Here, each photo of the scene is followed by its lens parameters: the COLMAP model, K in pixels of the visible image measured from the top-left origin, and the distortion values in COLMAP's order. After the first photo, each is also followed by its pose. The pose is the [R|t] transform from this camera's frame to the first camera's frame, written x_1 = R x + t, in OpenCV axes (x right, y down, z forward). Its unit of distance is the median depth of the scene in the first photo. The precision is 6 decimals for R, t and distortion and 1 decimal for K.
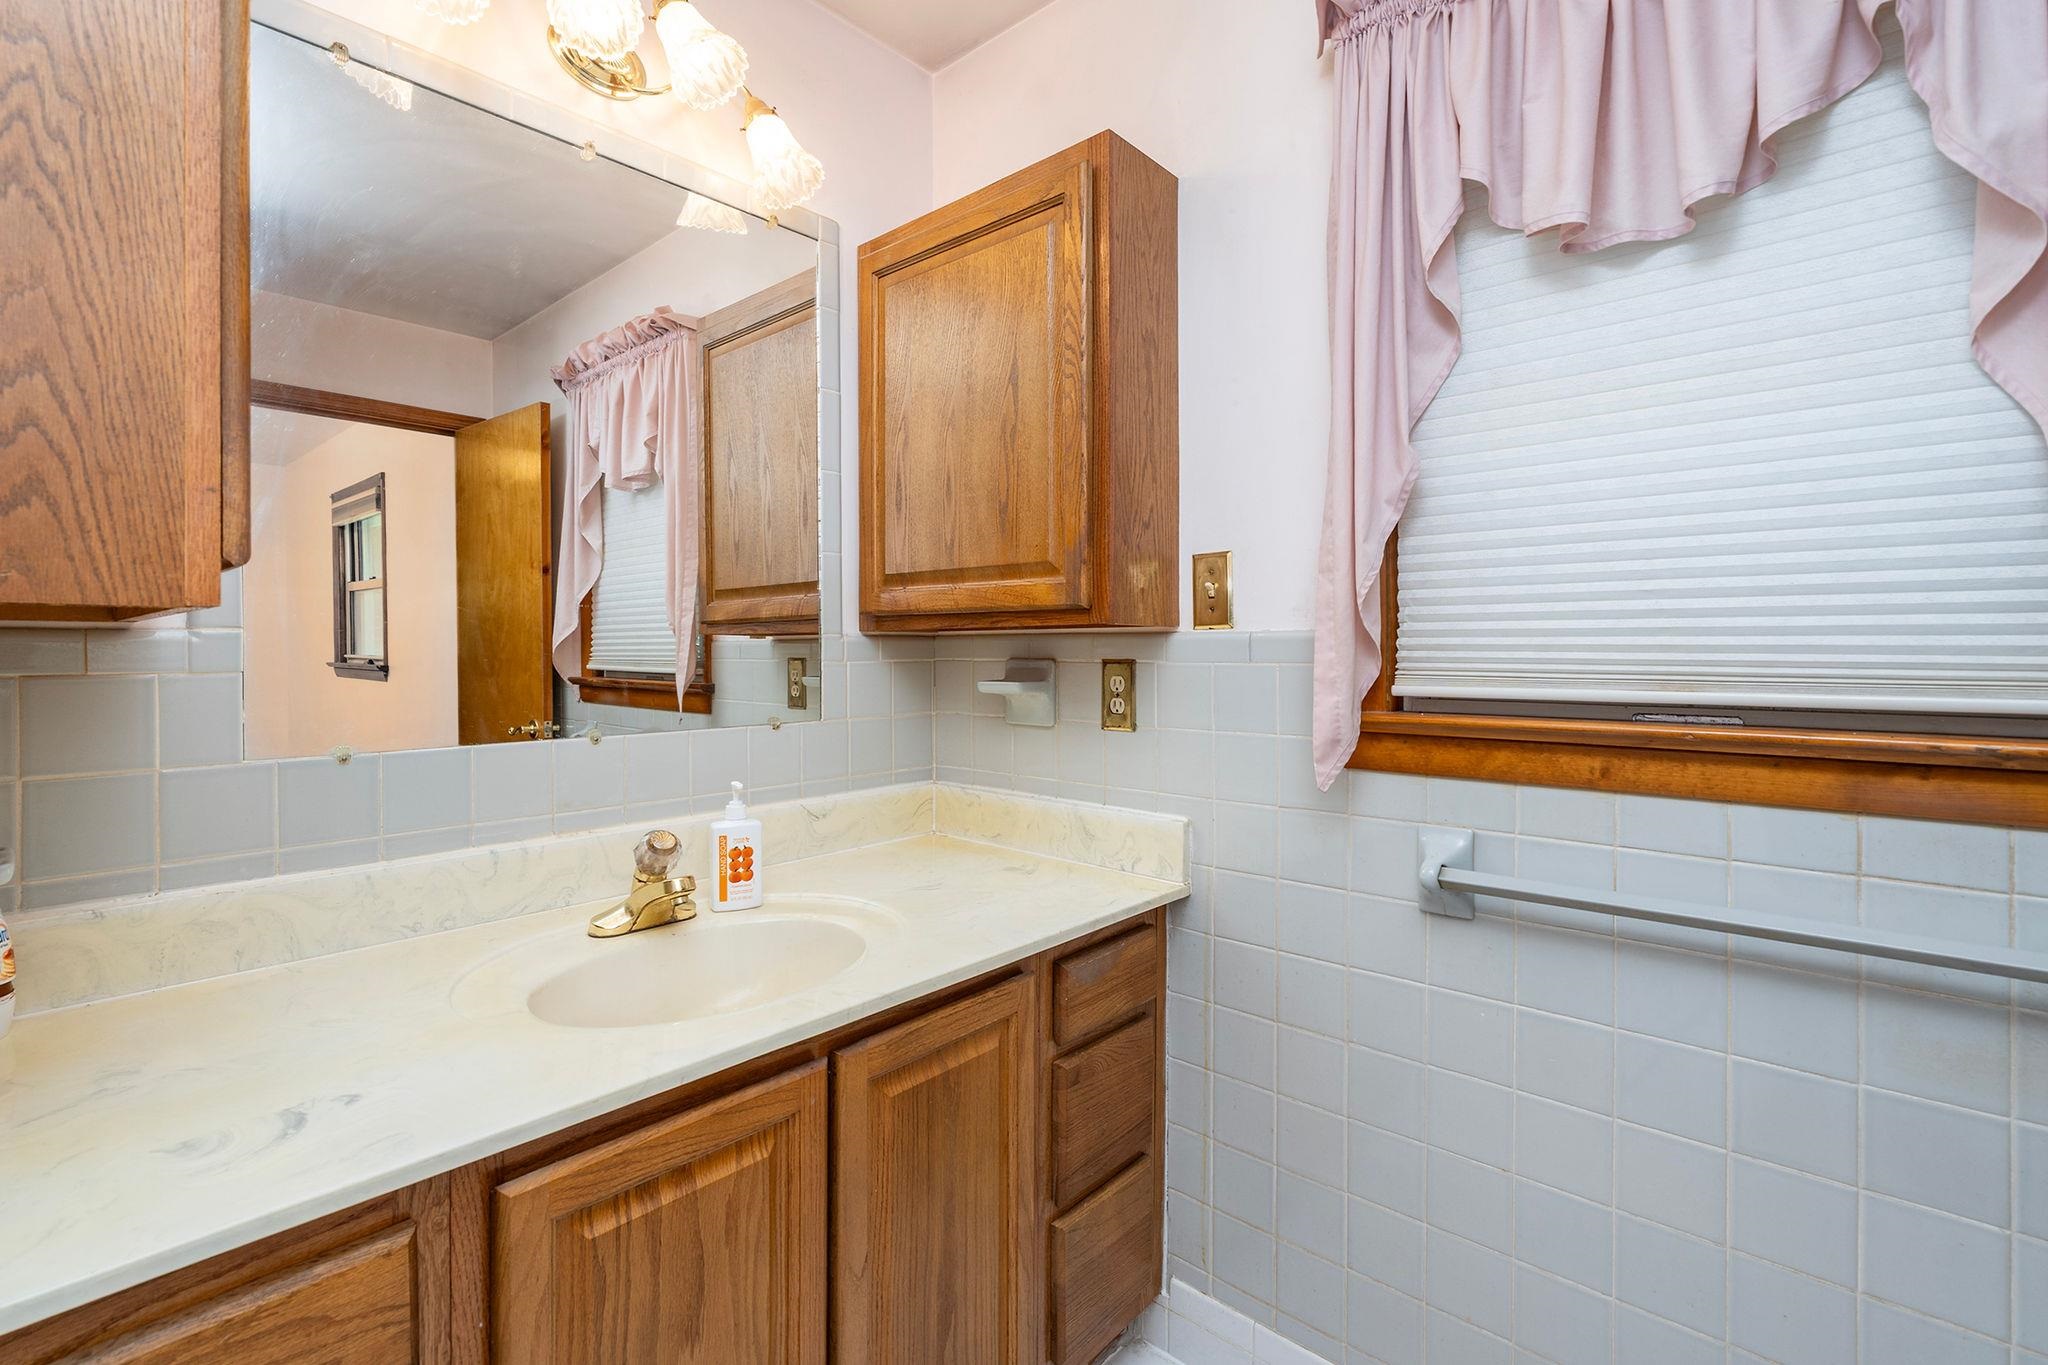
lens RADIAL K [[935.4, 0, 1003.0], [0, 935.4, 649.2], [0, 0, 1]] dist [-0.002422, 0.000506]
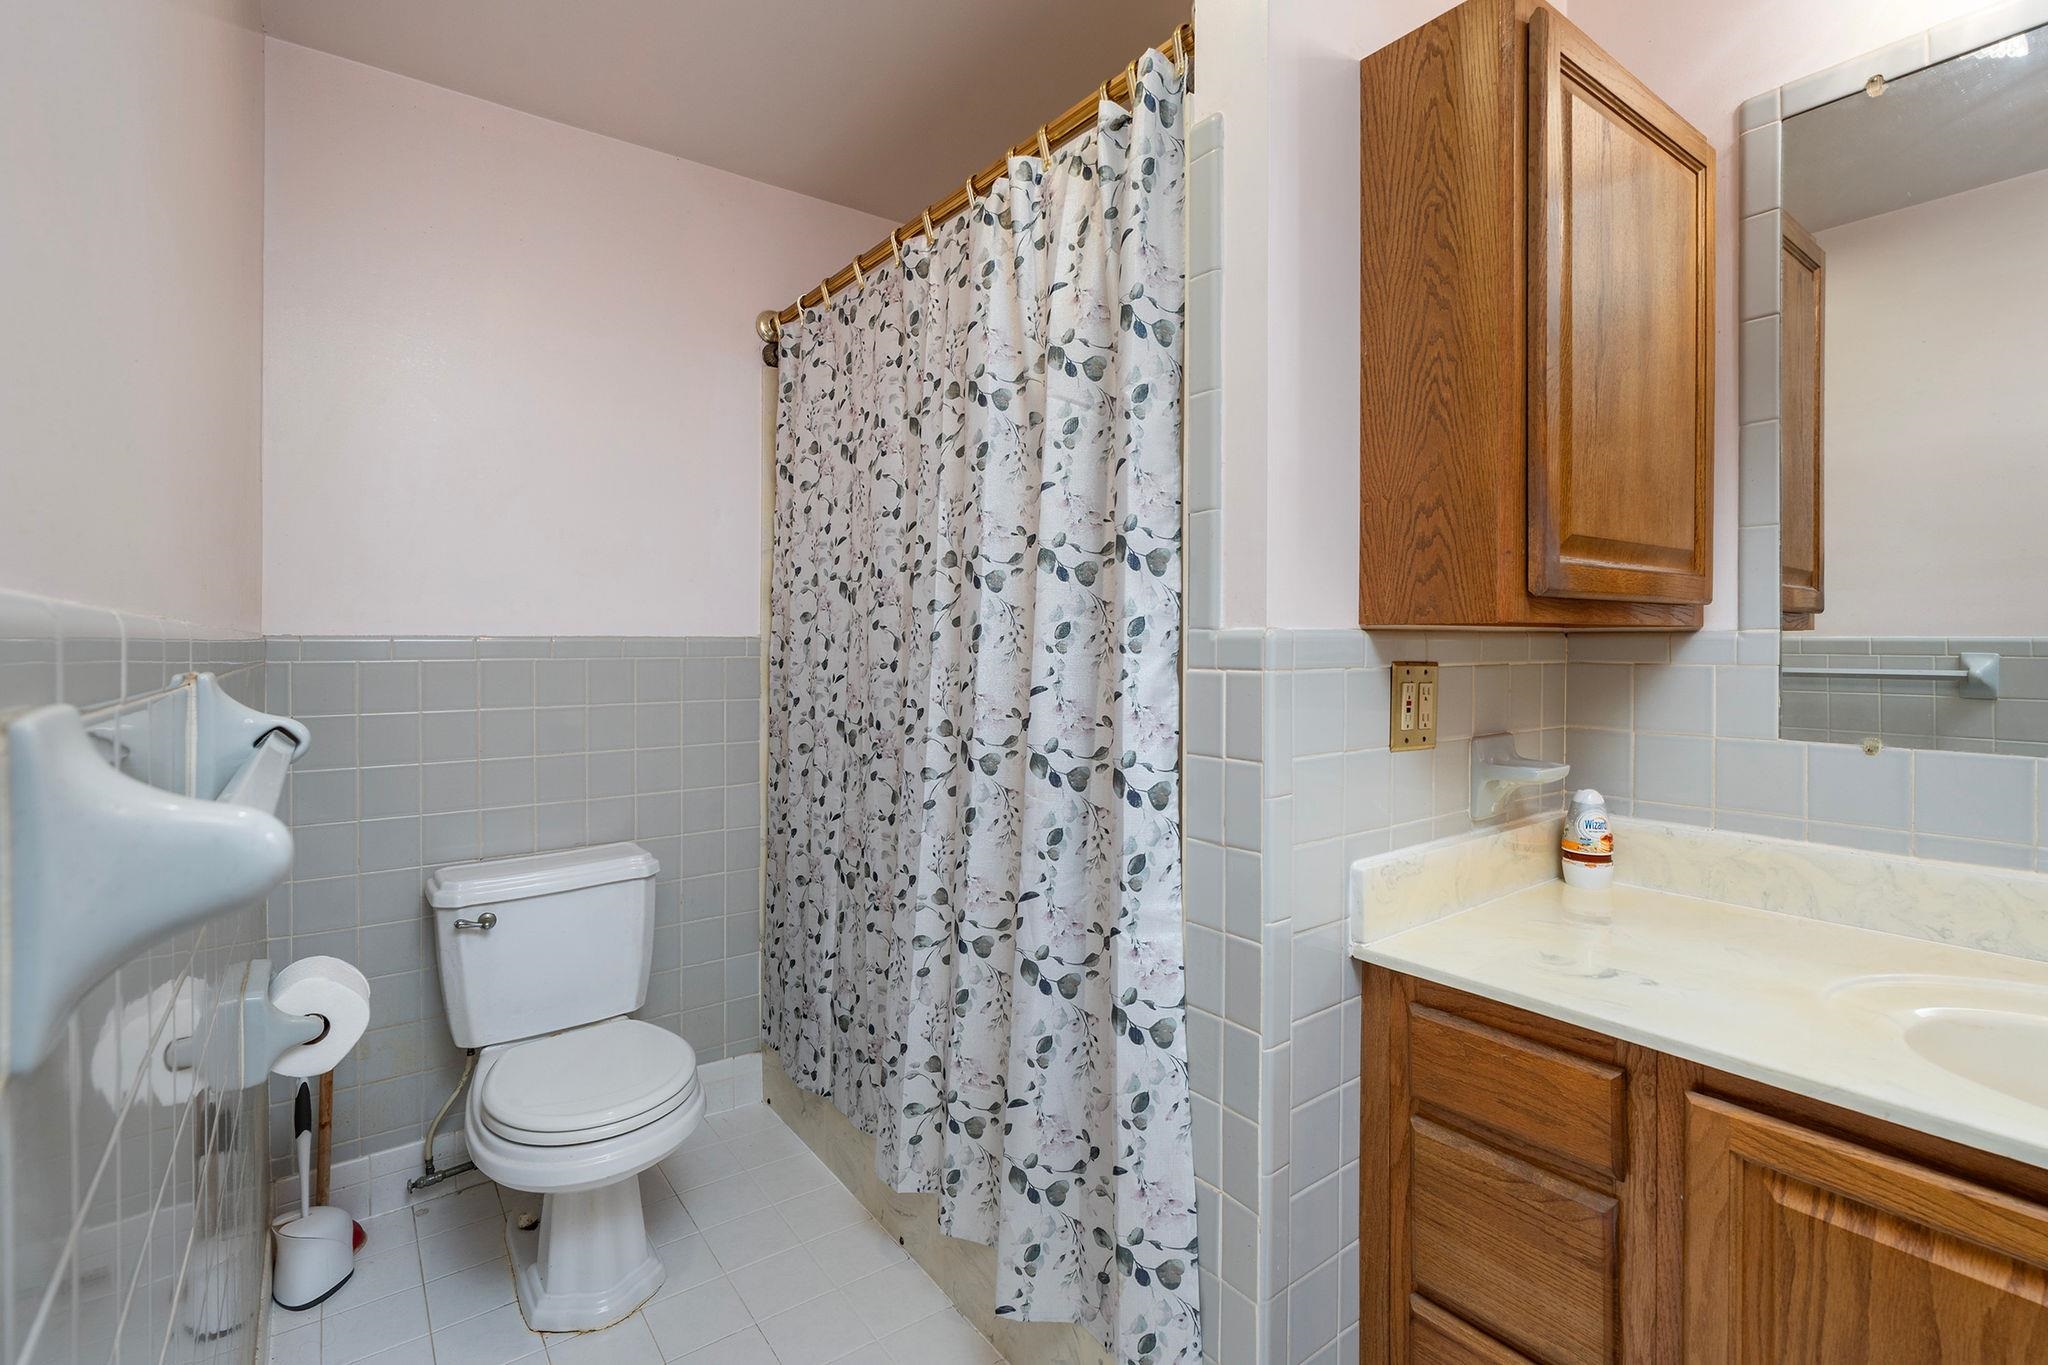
lens RADIAL K [[935.4, 0, 998.6], [0, 935.4, 645.8], [0, 0, 1]] dist [-0.002422, 0.000506]
pose [[-0.201761, 0.002228, -0.979432, 0.766459], [-0.001414, 0.999996, 0.002566, -0.003869], [0.979434, 0.001903, -0.201757, 0.339191]]
